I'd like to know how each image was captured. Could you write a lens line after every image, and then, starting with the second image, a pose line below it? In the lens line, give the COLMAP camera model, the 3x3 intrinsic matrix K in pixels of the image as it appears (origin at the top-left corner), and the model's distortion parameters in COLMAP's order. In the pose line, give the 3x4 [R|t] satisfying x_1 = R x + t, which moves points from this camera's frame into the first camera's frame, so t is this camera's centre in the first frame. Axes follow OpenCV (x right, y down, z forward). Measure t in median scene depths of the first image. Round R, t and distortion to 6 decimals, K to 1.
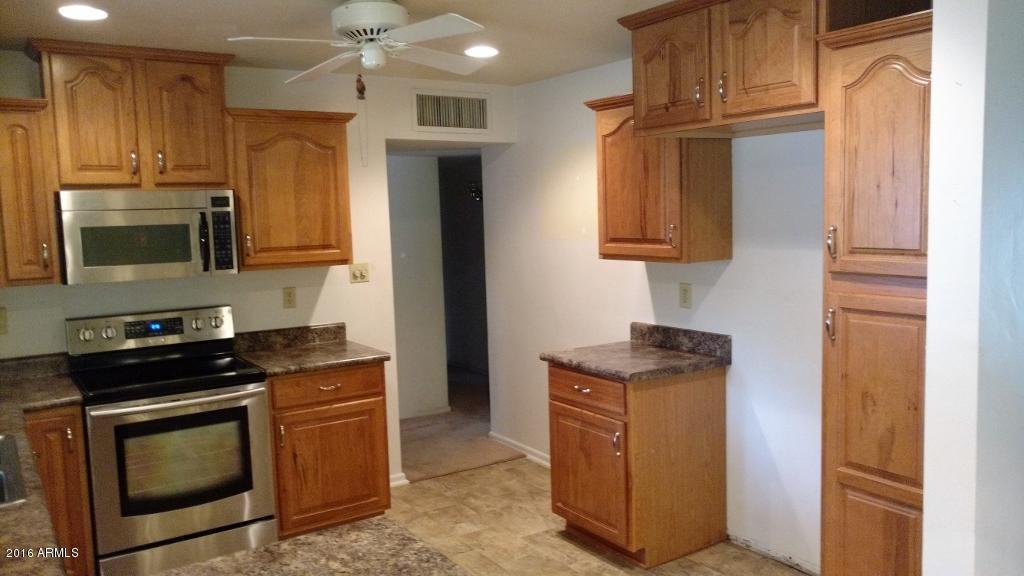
lens RADIAL K [[809.9, 0, 505.6], [0, 809.9, 291.3], [0, 0, 1]] dist [-0.001186, 0.003894]
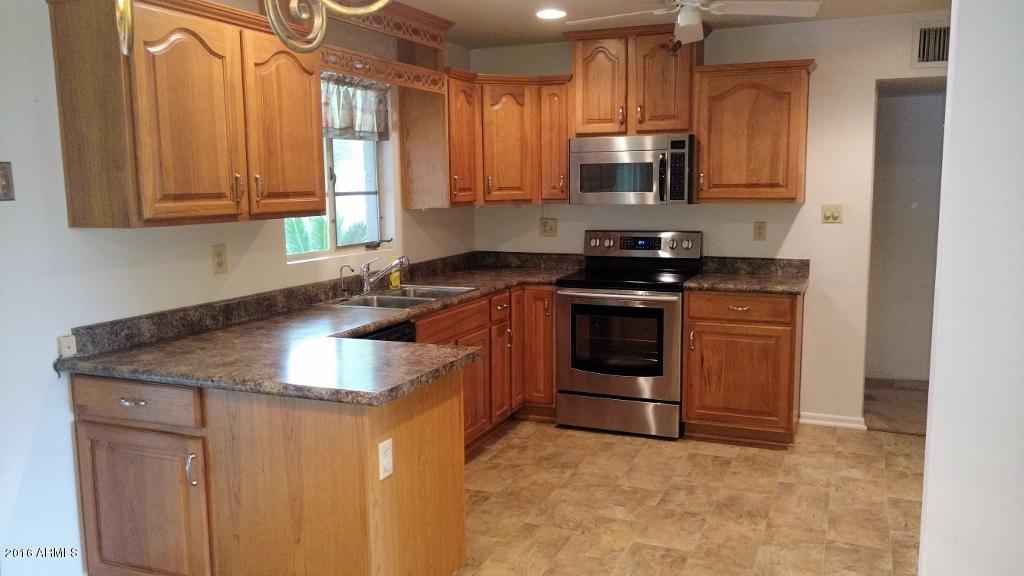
lens RADIAL K [[809.9, 0, 505.6], [0, 809.9, 291.3], [0, 0, 1]] dist [-0.001186, 0.003894]
pose [[0.545806, 0.134753, -0.827005, 0.535106], [-0.087197, 0.990759, 0.103888, 0.005194], [0.833362, 0.015410, 0.552512, 0.097195]]
